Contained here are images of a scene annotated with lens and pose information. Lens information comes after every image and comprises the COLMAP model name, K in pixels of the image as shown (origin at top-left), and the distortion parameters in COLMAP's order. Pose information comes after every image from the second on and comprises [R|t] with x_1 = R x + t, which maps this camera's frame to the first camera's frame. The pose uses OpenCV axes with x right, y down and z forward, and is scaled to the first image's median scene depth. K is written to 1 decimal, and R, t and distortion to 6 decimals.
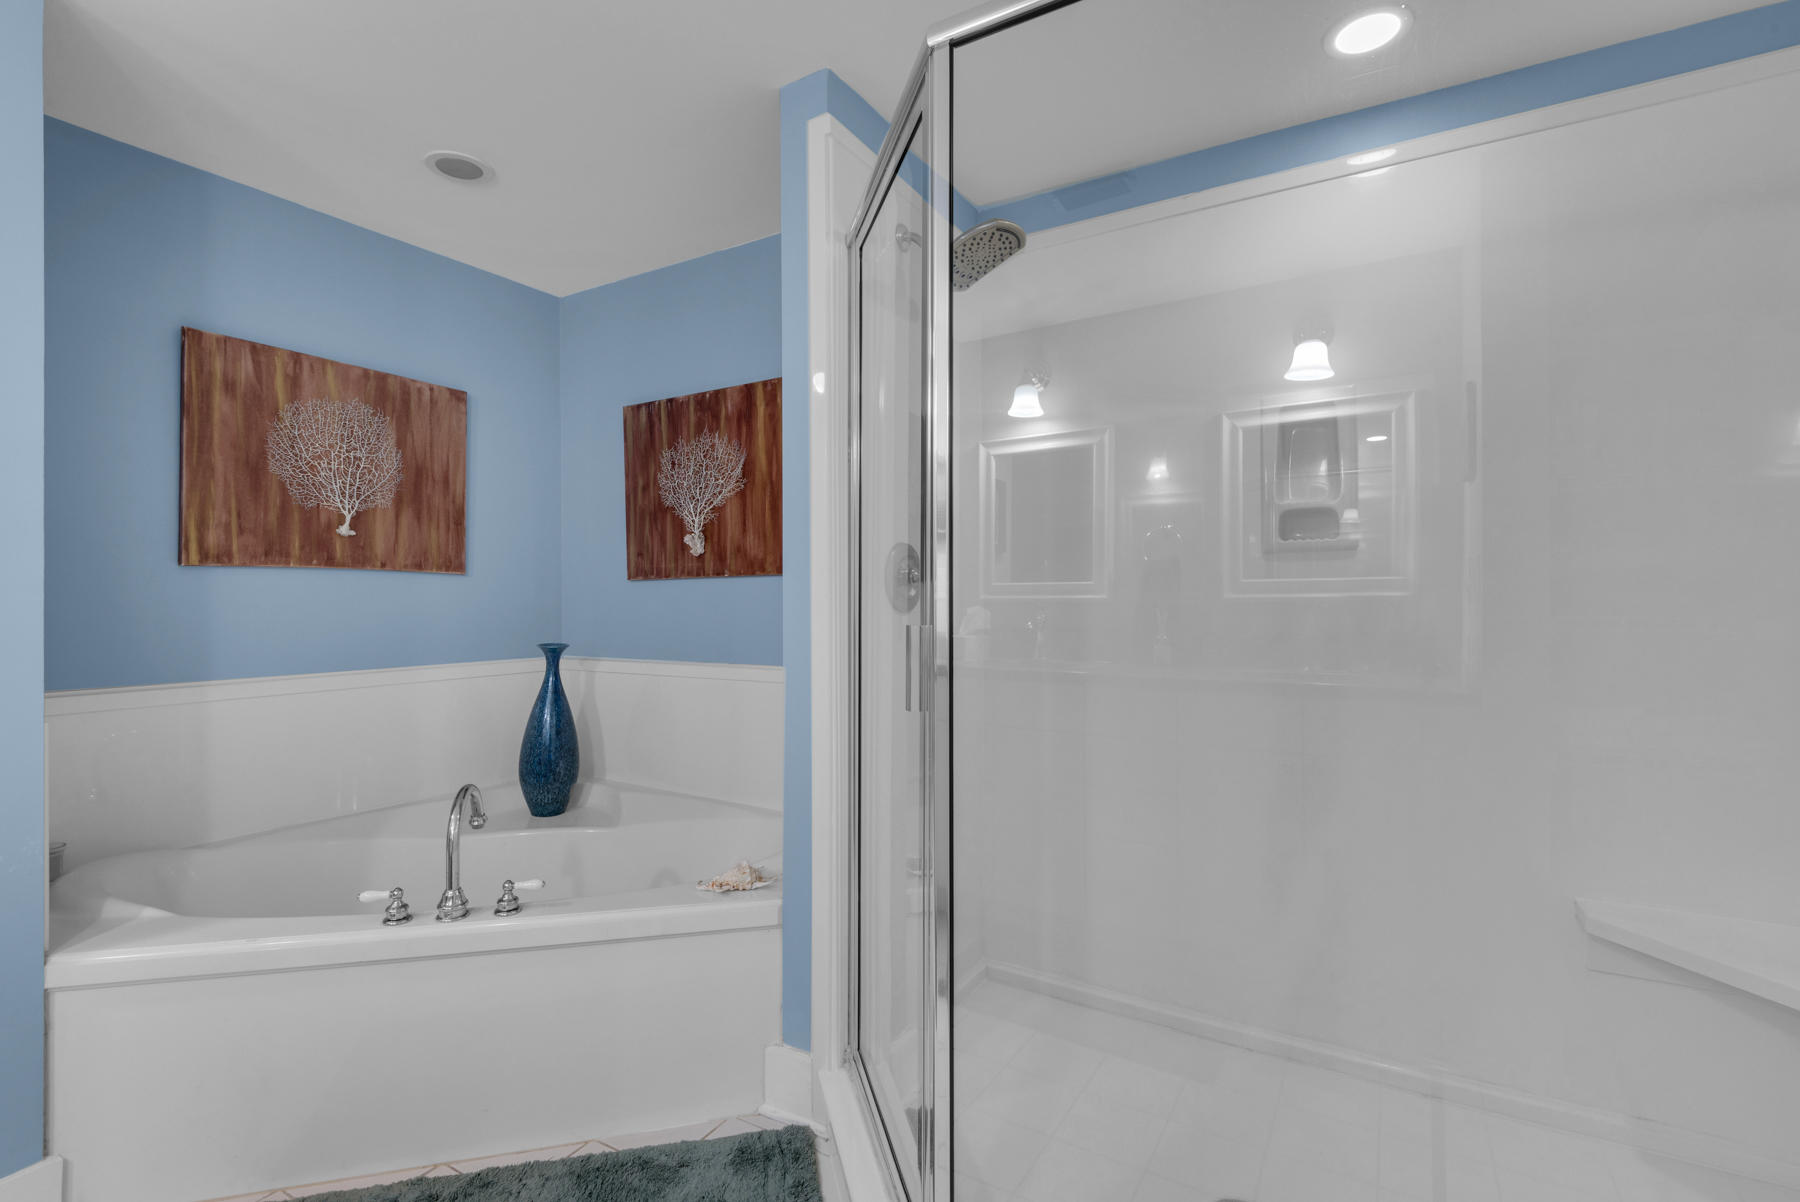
lens RADIAL K [[820.0, 0, 900.0], [0, 820.0, 601.0], [0, 0, 1]] dist [-0.000809, -0.000330]
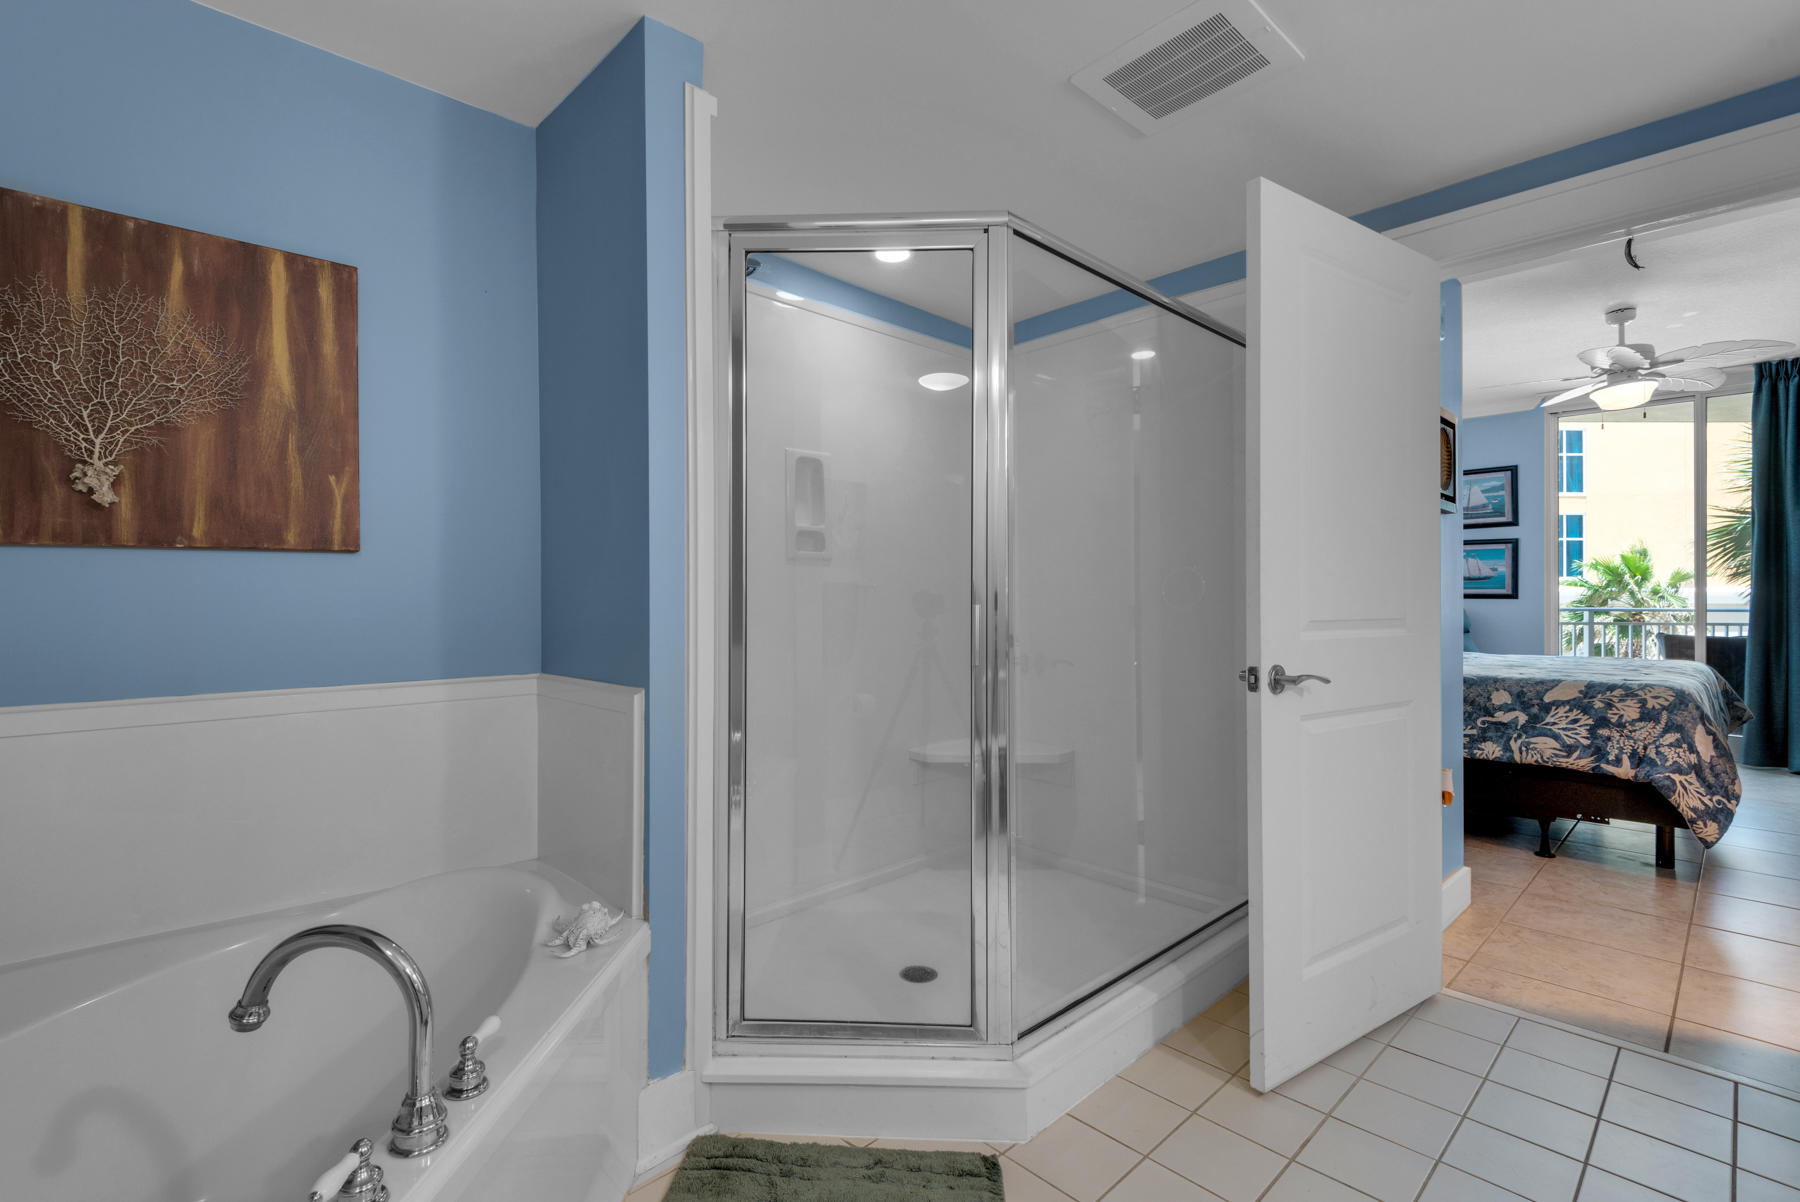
lens RADIAL K [[820.0, 0, 900.0], [0, 820.0, 601.0], [0, 0, 1]] dist [-0.000809, -0.000330]
pose [[0.250681, 0.002260, 0.968067, -0.660362], [0.006225, 0.999973, -0.003946, 0.014243], [-0.968050, 0.007016, 0.250660, 0.355444]]
